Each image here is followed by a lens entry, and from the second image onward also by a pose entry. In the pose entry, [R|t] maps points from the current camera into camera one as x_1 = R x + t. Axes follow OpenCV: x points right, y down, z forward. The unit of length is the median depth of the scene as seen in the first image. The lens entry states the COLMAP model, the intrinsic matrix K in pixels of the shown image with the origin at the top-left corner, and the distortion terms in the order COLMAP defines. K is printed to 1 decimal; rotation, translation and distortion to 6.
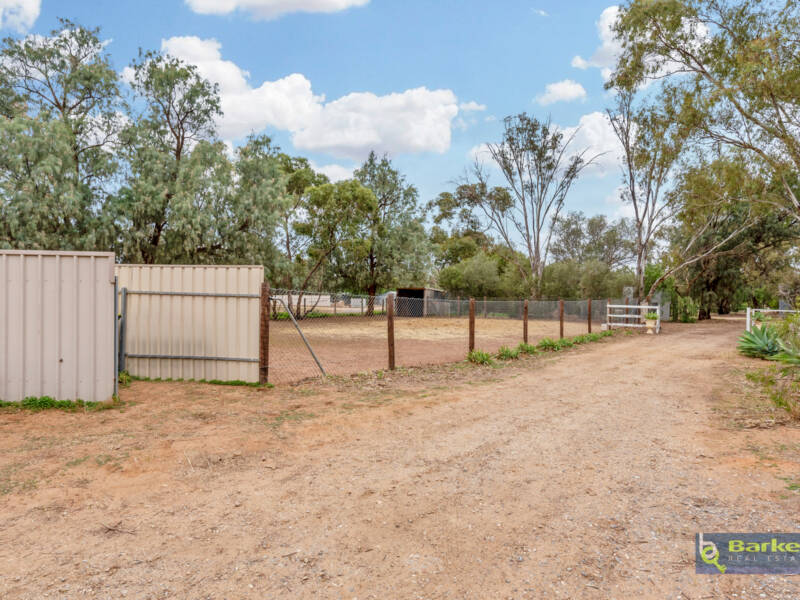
lens RADIAL K [[469.5, 0, 400.0], [0, 469.5, 300.0], [0, 0, 1]] dist [-0.001395, -0.000457]
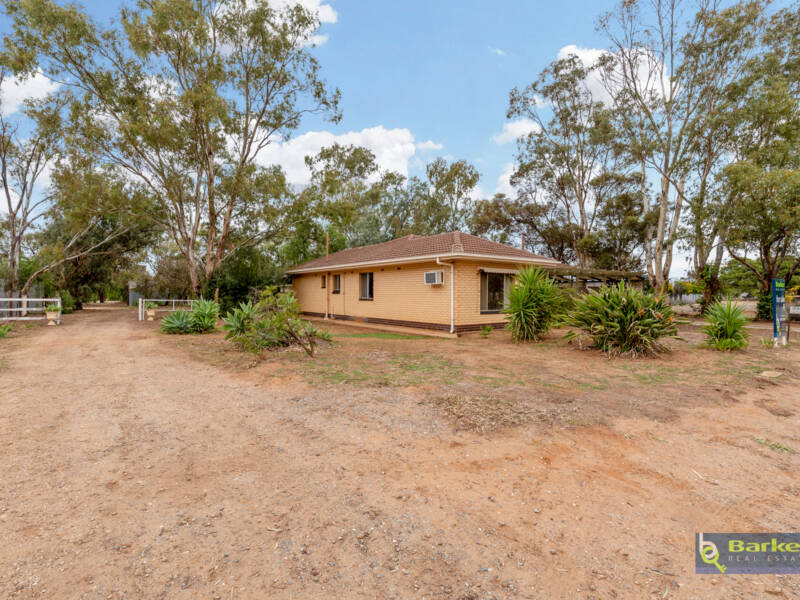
lens RADIAL K [[390.1, 0, 400.0], [0, 390.1, 300.0], [0, 0, 1]] dist [0.012793, 0.000070]
pose [[0.250243, -0.023777, 0.967891, -0.121420], [0.005011, 0.999717, 0.023263, -0.000773], [-0.968170, -0.000971, 0.250291, 0.031051]]
